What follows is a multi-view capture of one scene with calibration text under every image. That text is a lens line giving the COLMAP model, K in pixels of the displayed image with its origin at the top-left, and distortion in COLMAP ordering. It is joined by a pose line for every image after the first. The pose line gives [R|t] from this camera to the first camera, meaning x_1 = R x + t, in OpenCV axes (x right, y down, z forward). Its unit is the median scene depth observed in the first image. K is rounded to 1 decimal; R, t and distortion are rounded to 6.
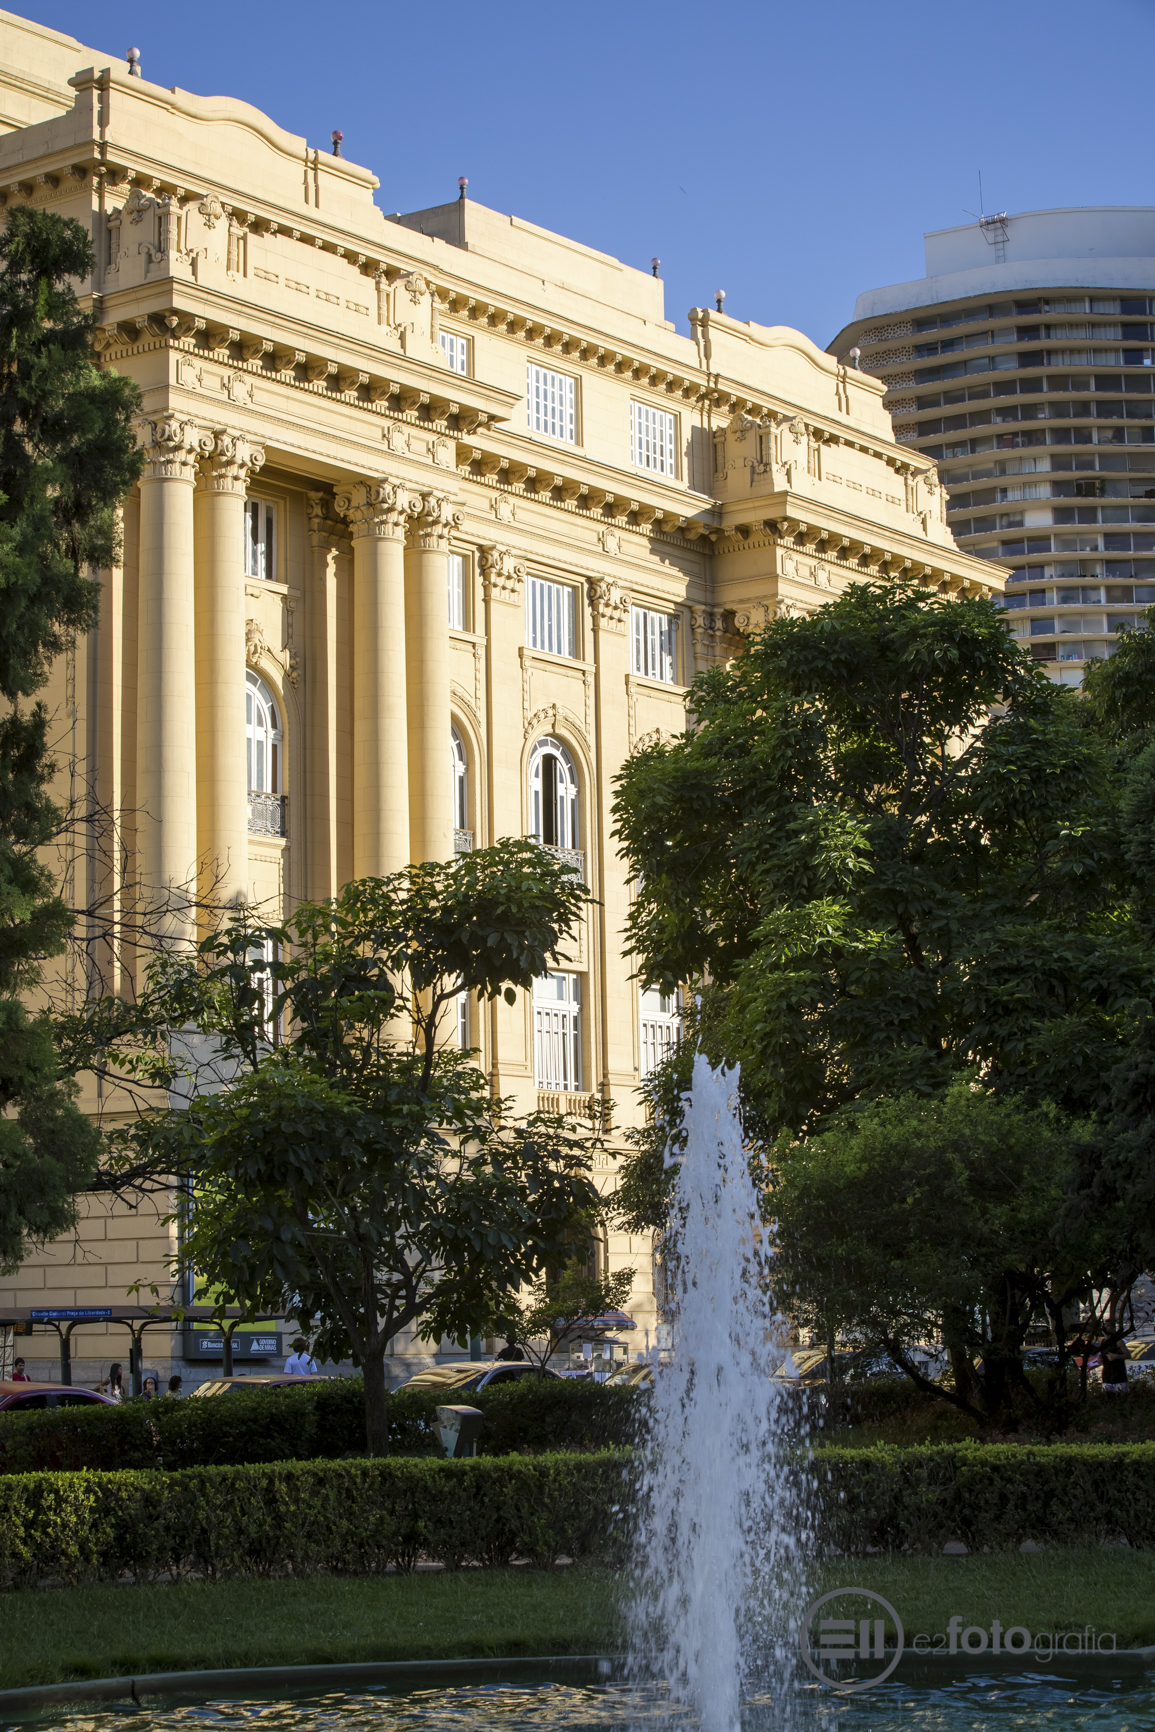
lens RADIAL K [[3505.7, 0, 577.5], [0, 3505.7, 866.0], [0, 0, 1]] dist [-0.236672, 0.091433]
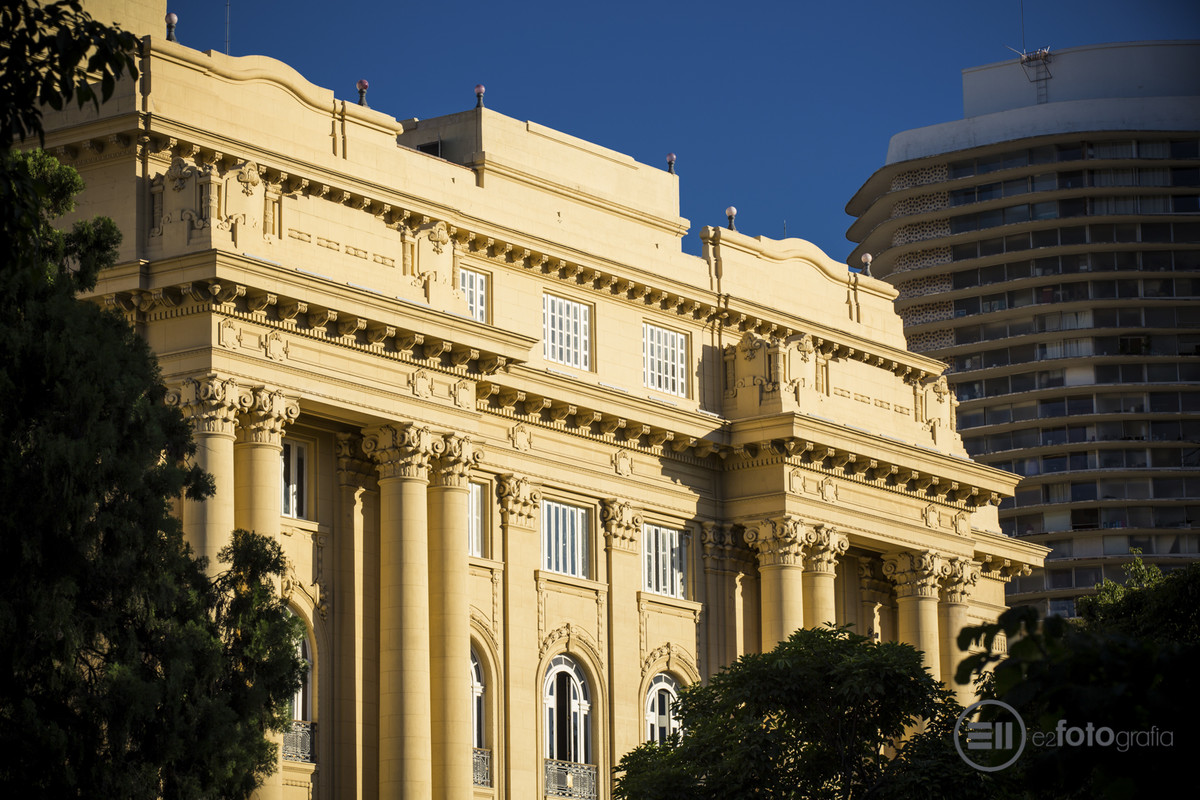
lens RADIAL K [[4151.2, 0, 600.0], [0, 4151.2, 400.0], [0, 0, 1]] dist [0.244025, 2.585348]
pose [[0.999997, 0.002385, 0.000043, 0.002604], [-0.002377, 0.997681, -0.068024, -0.028396], [-0.000205, 0.068024, 0.997684, -0.238431]]
